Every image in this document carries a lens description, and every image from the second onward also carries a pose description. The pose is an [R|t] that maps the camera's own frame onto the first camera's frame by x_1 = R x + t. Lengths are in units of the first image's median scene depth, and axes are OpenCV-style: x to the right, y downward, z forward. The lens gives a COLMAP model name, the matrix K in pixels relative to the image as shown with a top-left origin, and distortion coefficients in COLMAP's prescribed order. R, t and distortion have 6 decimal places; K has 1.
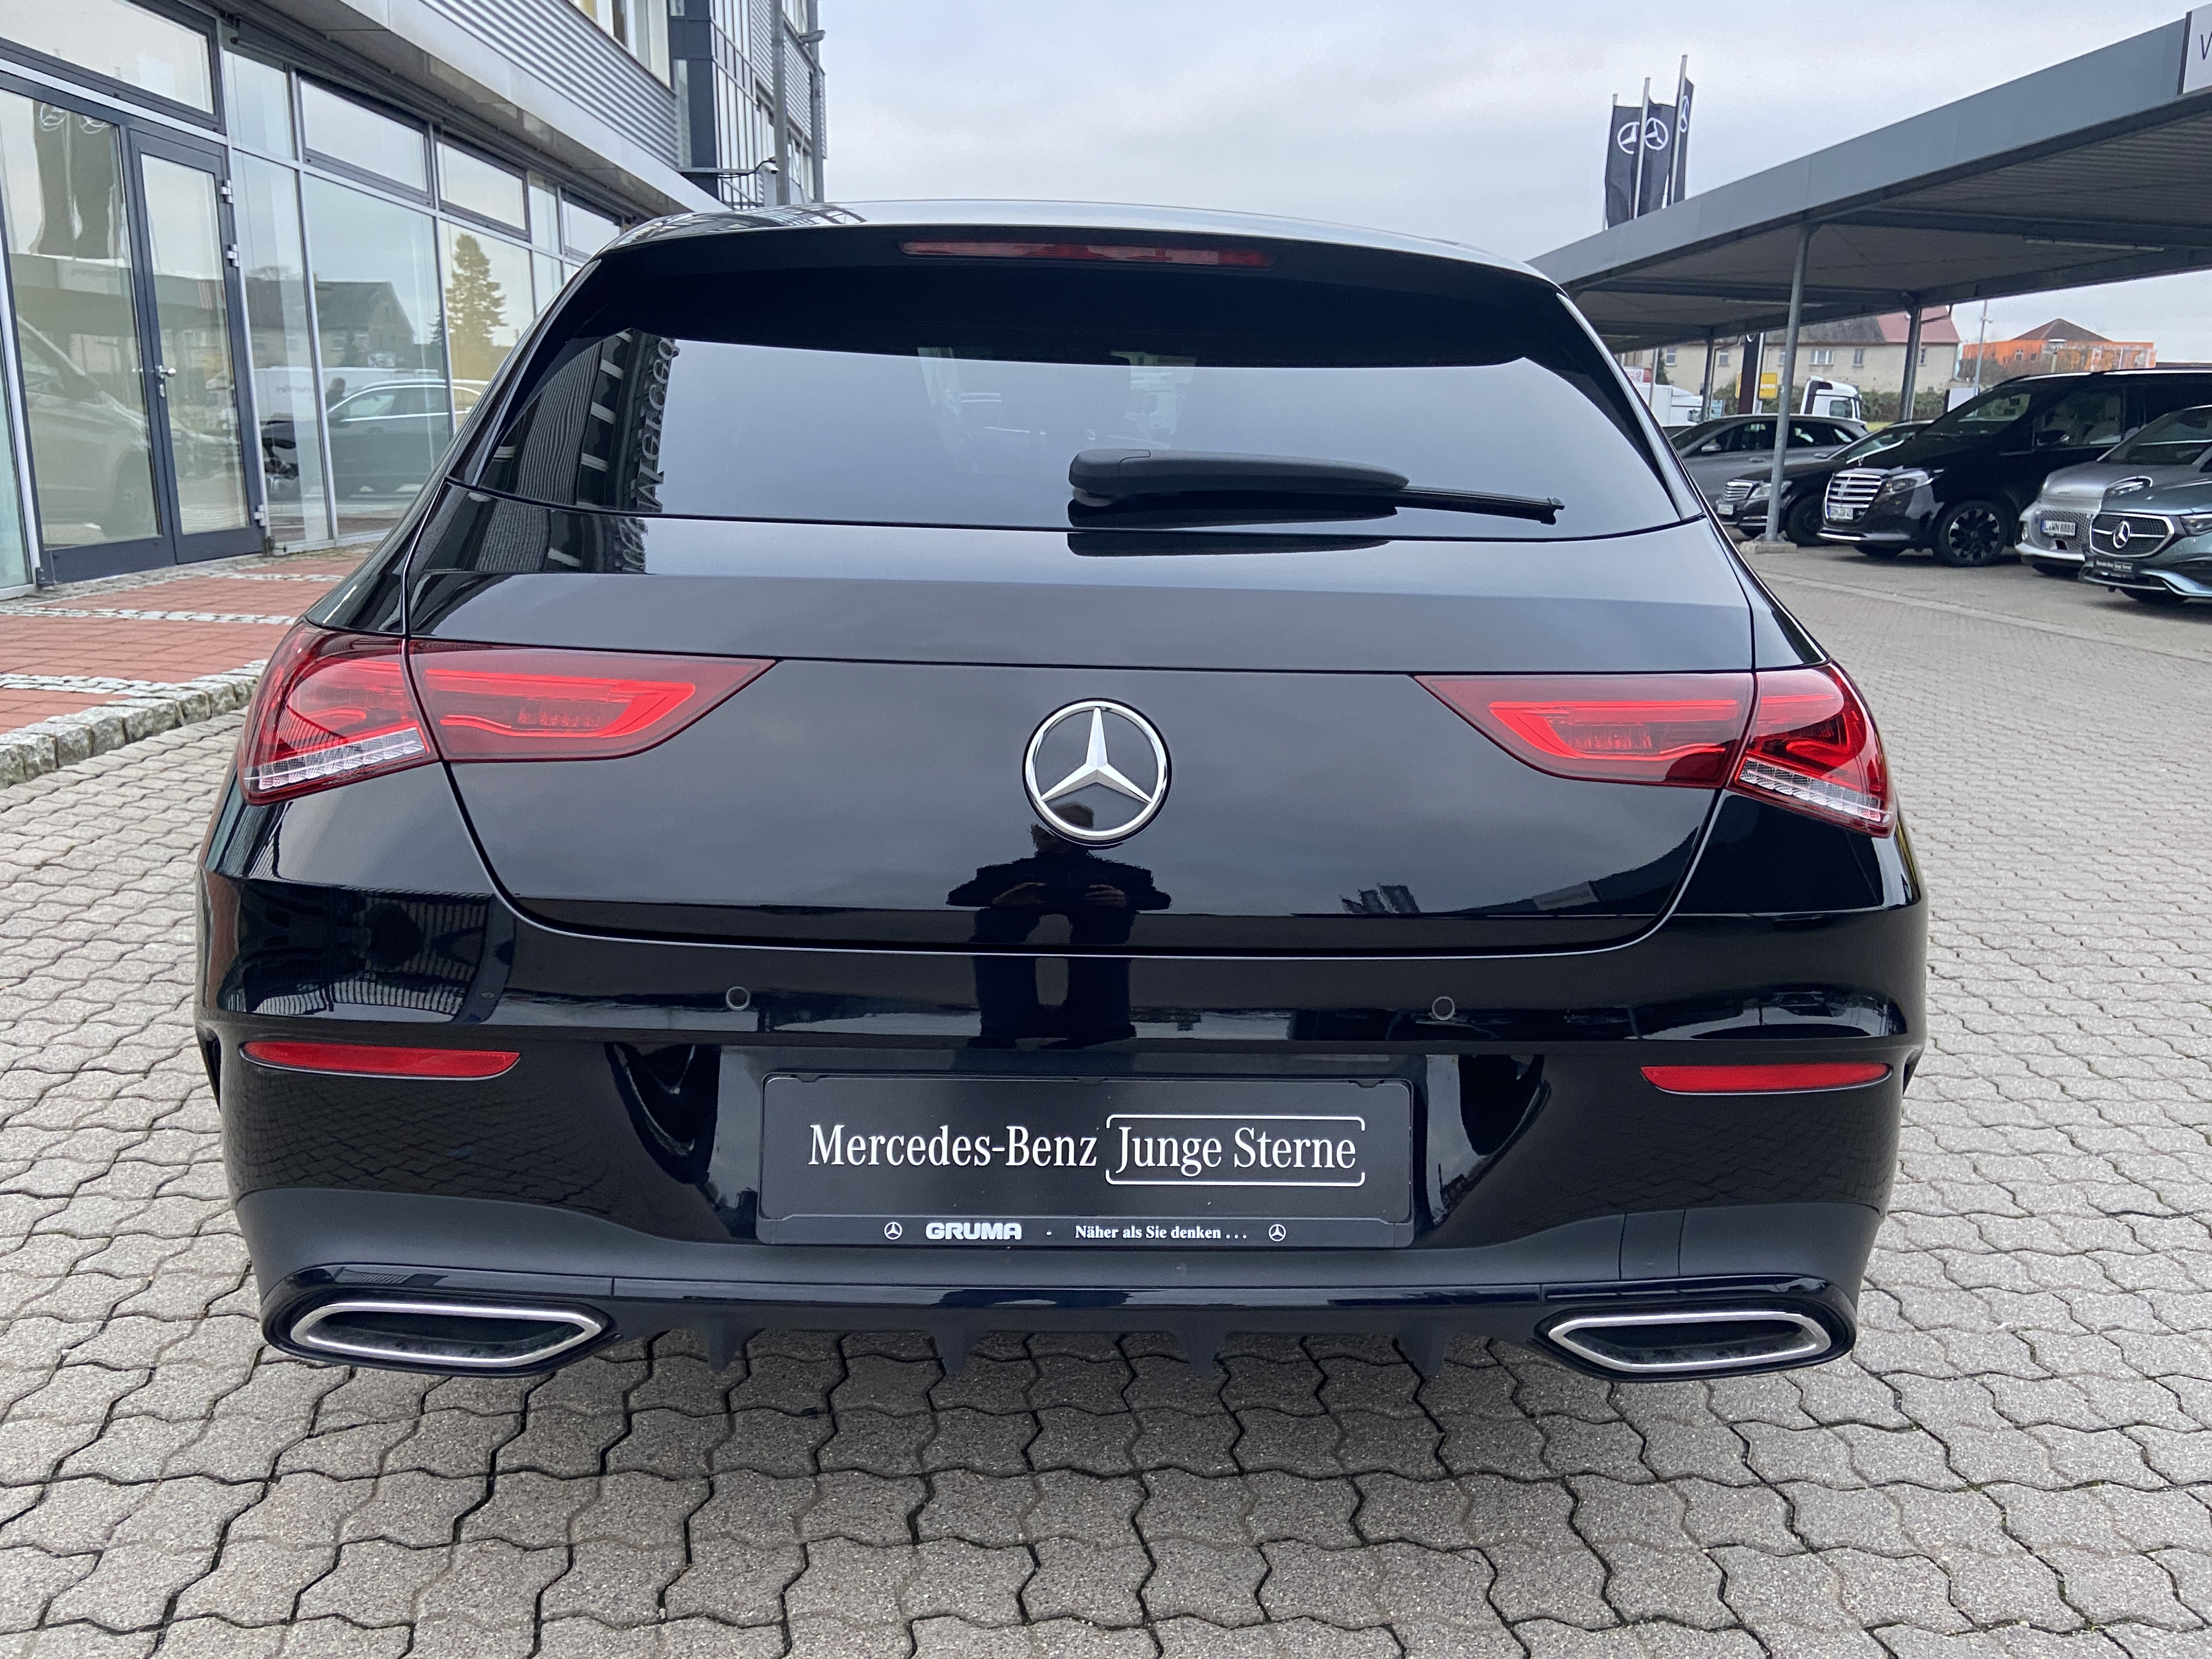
lens RADIAL K [[1738.9, 0, 1106.0], [0, 1738.9, 829.5], [0, 0, 1]] dist [0.126131, -0.160629]
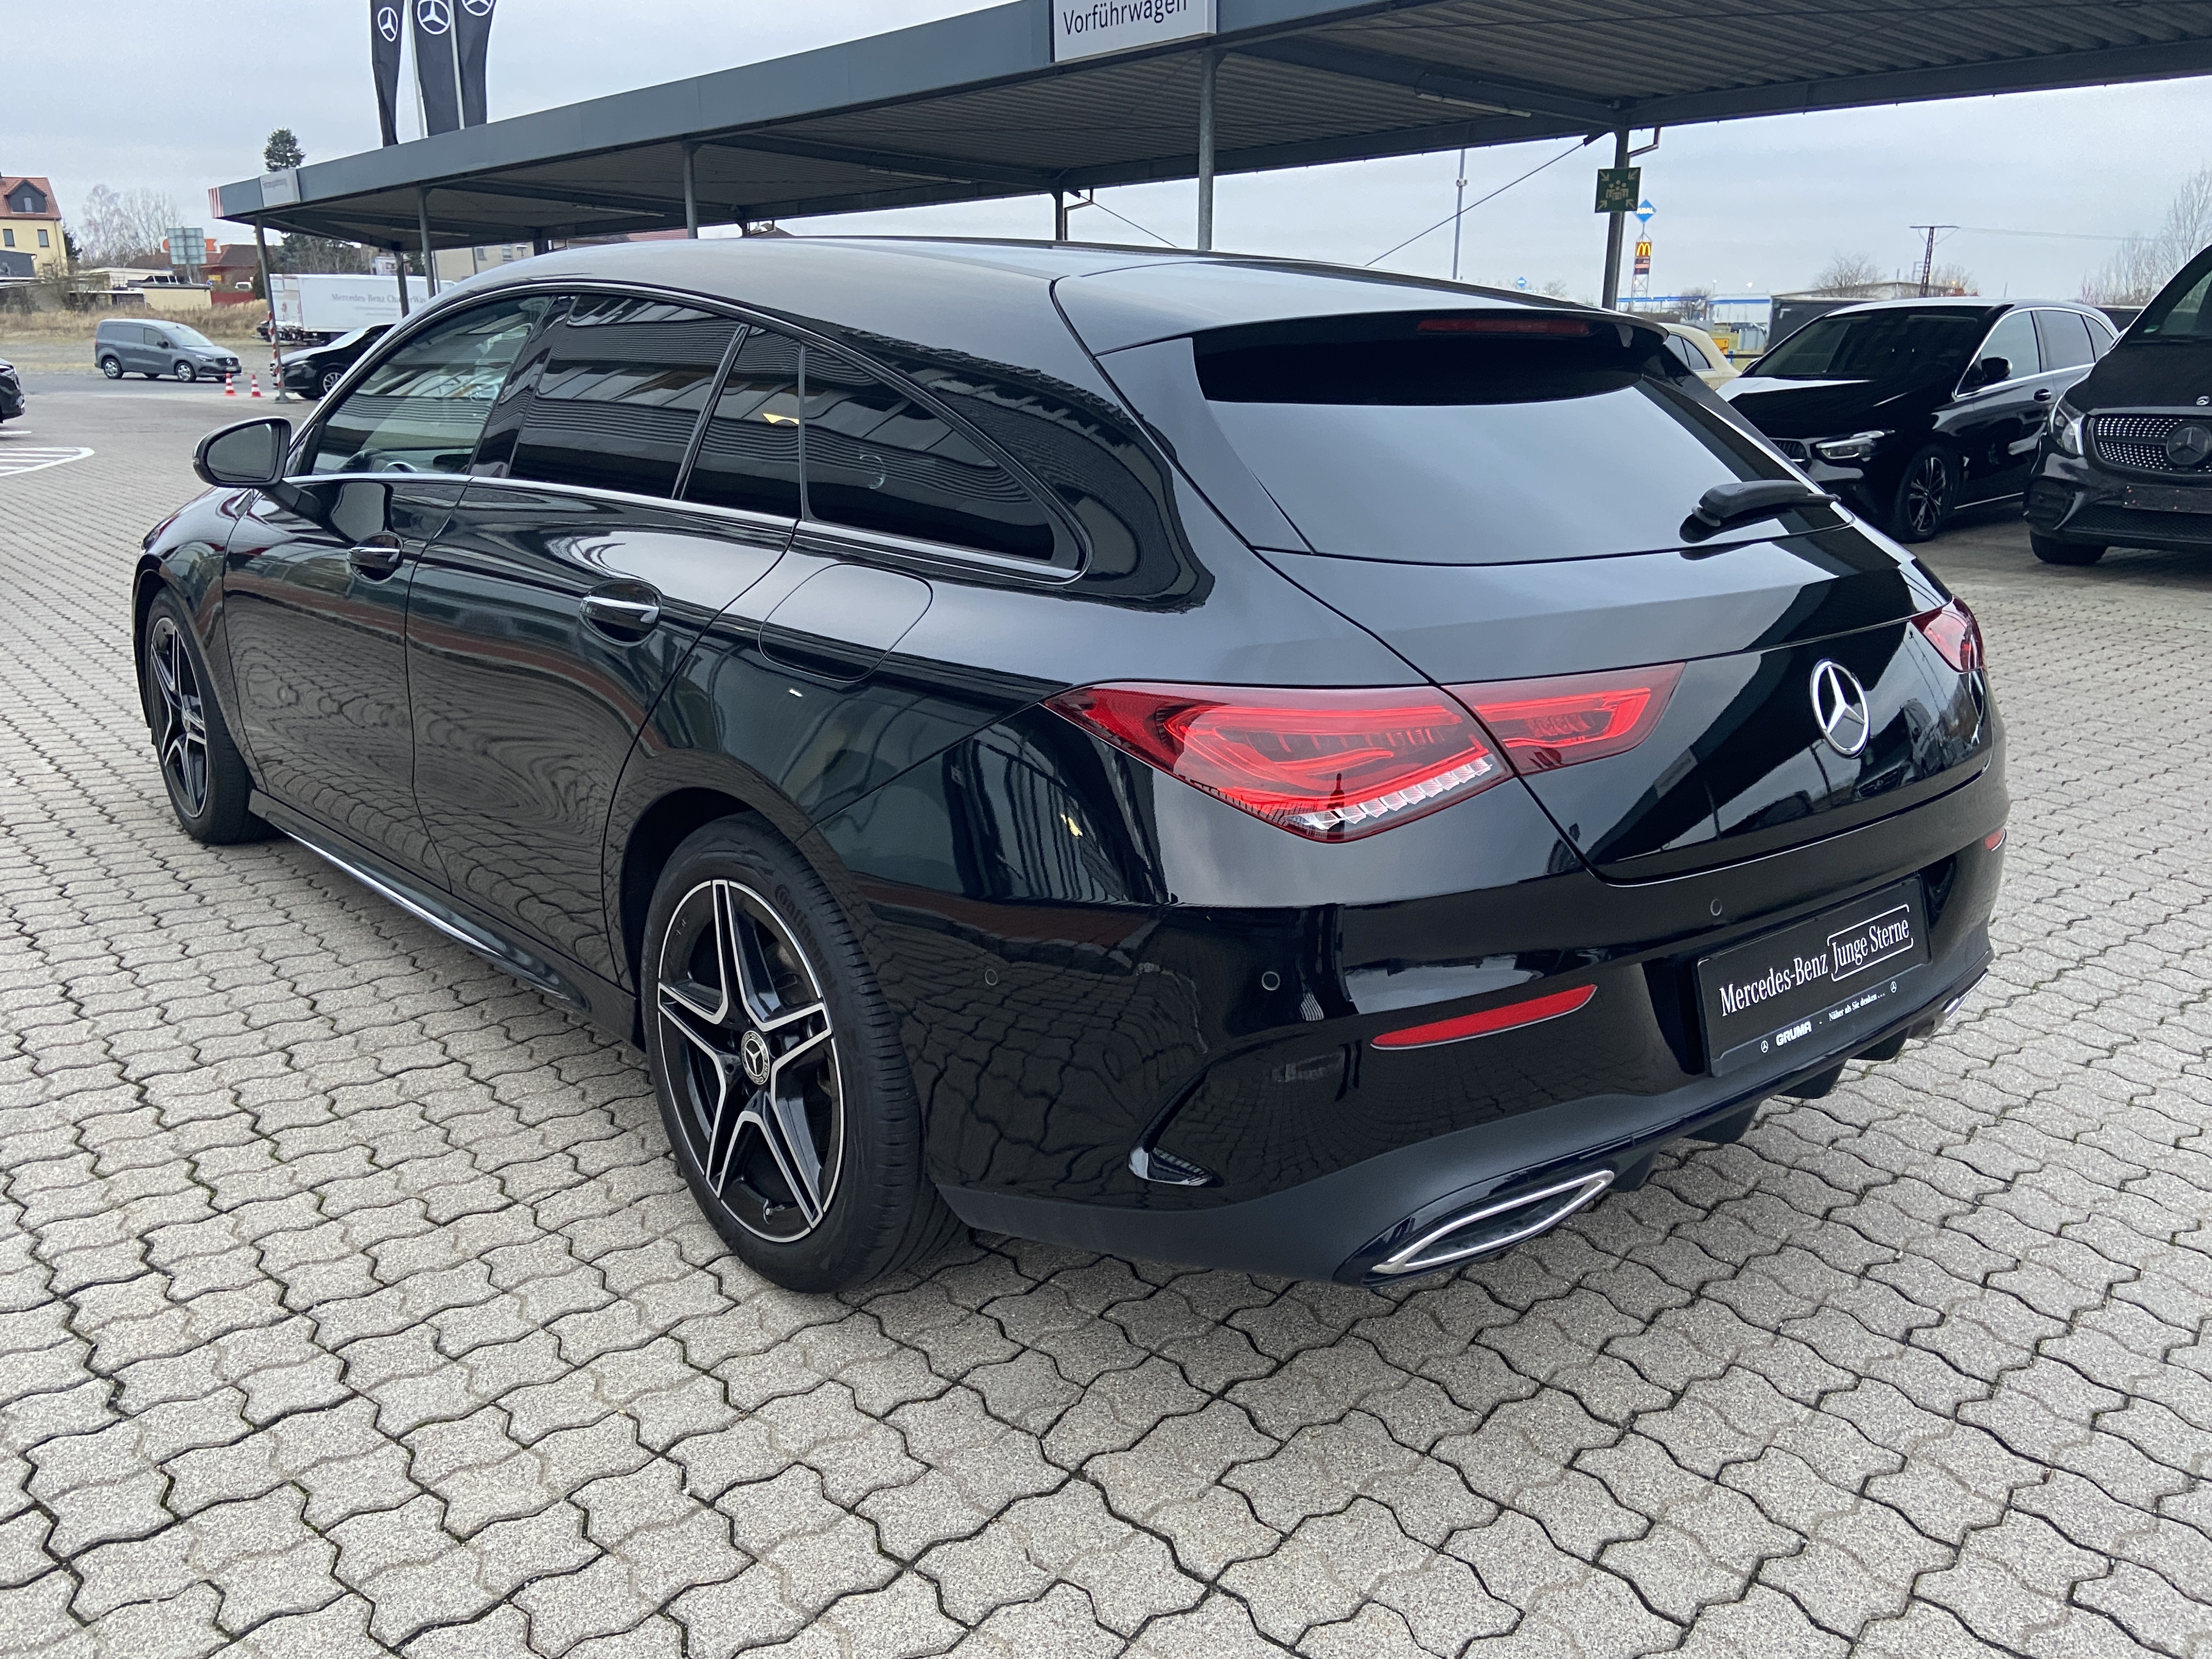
lens RADIAL K [[1738.9, 0, 1106.0], [0, 1738.9, 829.5], [0, 0, 1]] dist [0.126131, -0.160629]
pose [[0.778798, -0.182126, 0.600253, -1.085693], [0.147001, 0.983265, 0.107611, -0.142568], [-0.609806, 0.004430, 0.792538, 0.142981]]
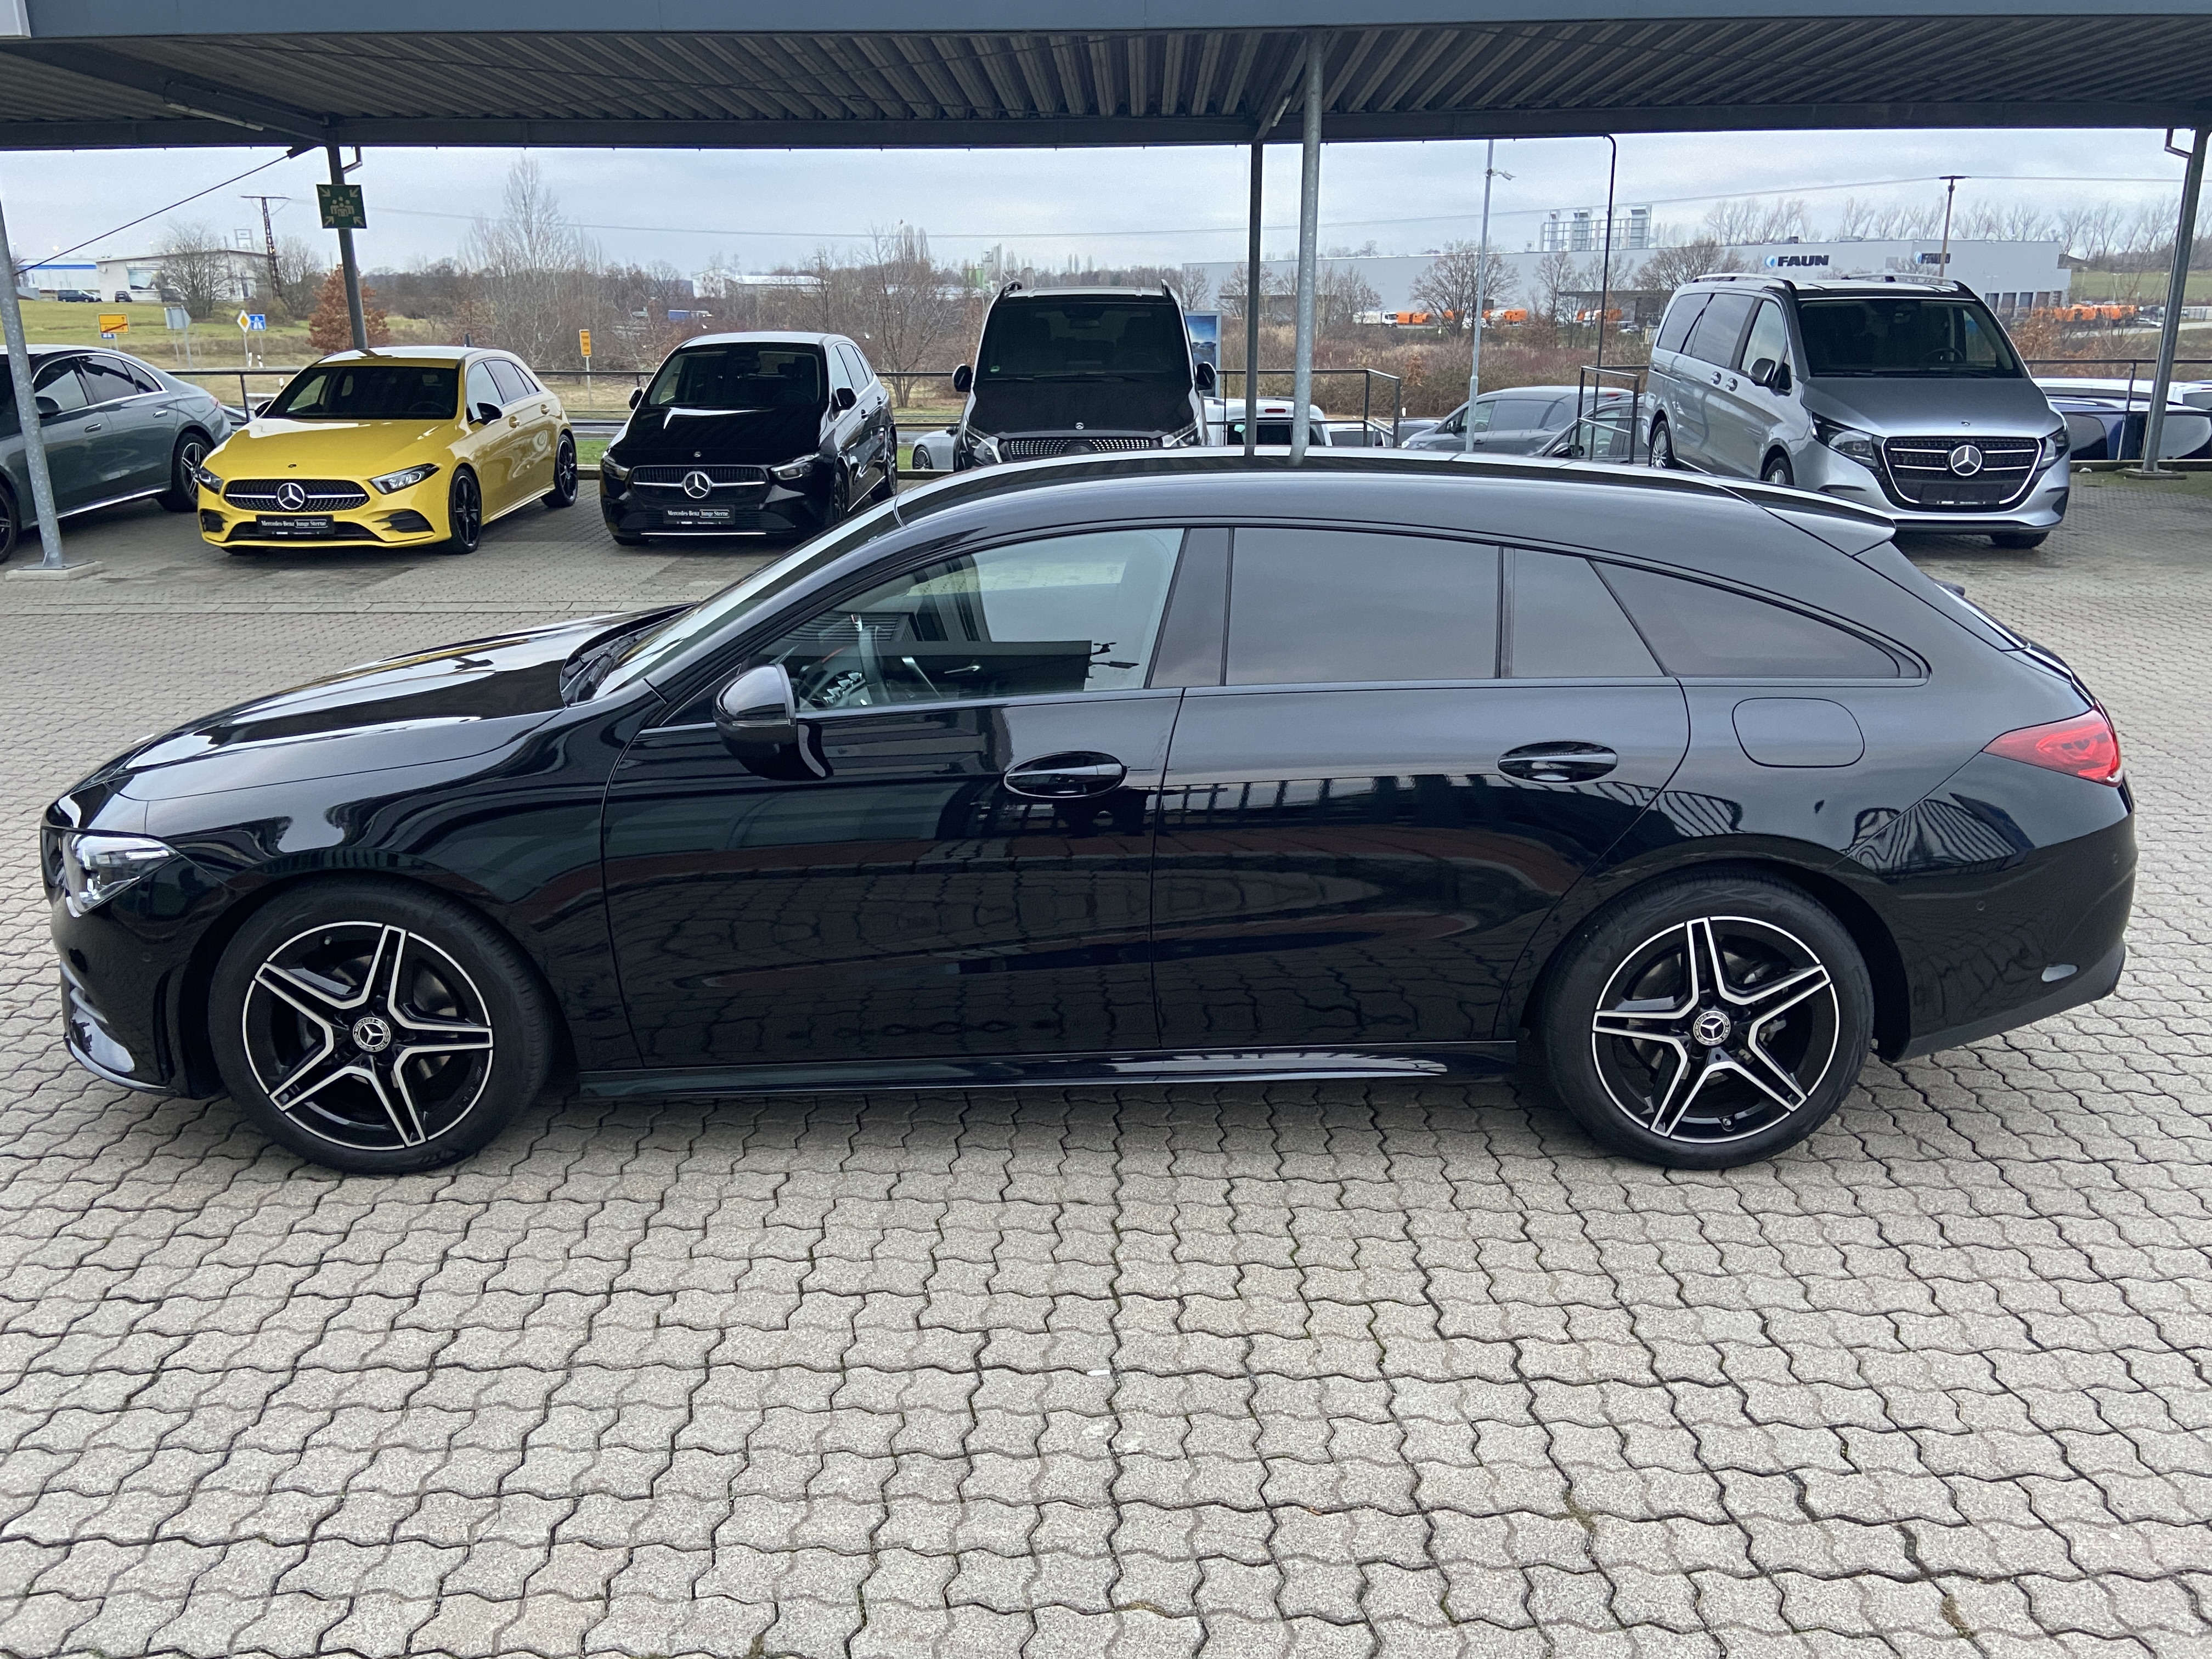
lens RADIAL K [[1738.9, 0, 1106.0], [0, 1738.9, 829.5], [0, 0, 1]] dist [0.126131, -0.160629]
pose [[0.014720, -0.306005, 0.951916, -2.403006], [0.224997, 0.928617, 0.295036, -0.838636], [-0.974248, 0.209835, 0.082519, 1.828857]]
